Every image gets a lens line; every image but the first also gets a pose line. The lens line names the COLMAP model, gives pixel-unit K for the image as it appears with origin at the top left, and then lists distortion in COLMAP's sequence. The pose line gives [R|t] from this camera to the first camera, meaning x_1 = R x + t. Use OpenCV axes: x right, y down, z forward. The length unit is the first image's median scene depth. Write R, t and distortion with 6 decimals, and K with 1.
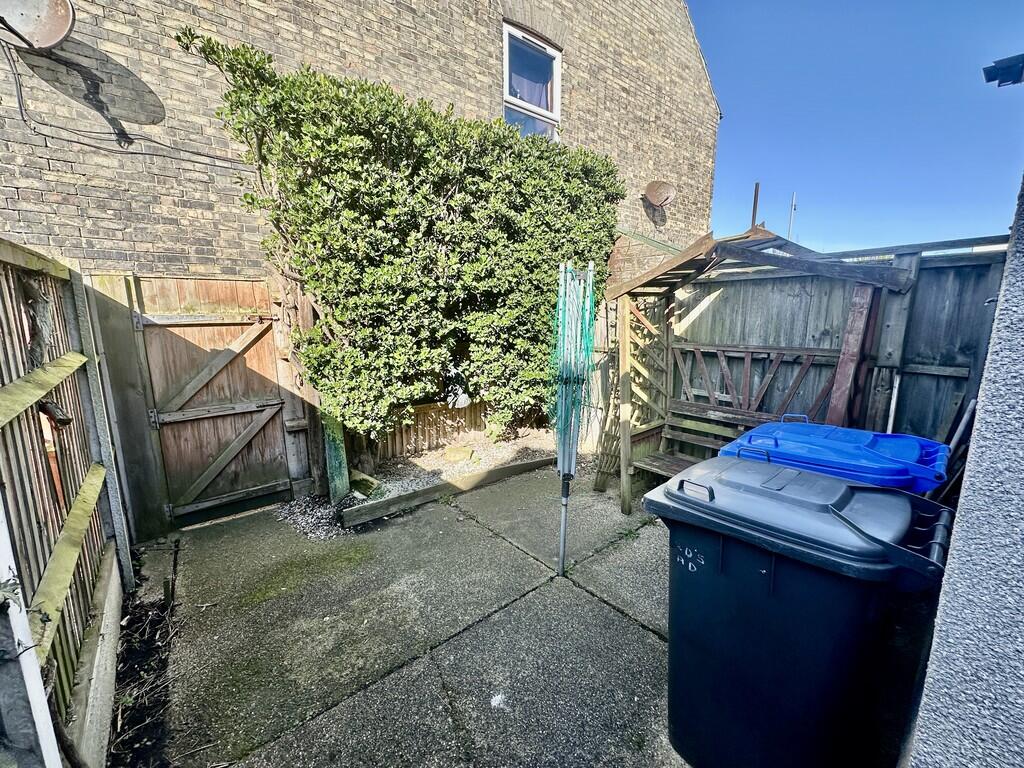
lens RADIAL K [[407.6, 0, 511.2], [0, 407.6, 383.5], [0, 0, 1]] dist [-0.007981, 0.001460]
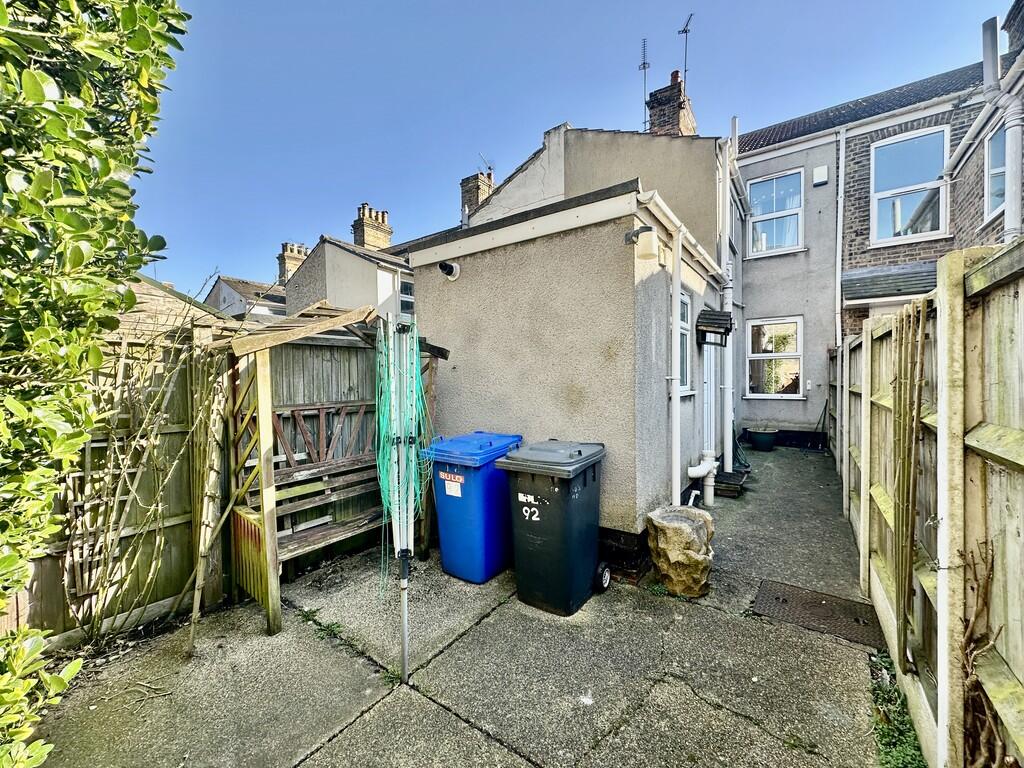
lens RADIAL K [[407.6, 0, 513.2], [0, 407.6, 383.1], [0, 0, 1]] dist [-0.007981, 0.001460]
pose [[-0.248593, -0.004979, 0.968595, -0.627265], [0.181737, 0.981988, 0.051691, -0.107948], [-0.951406, 0.188880, -0.243211, 0.759810]]
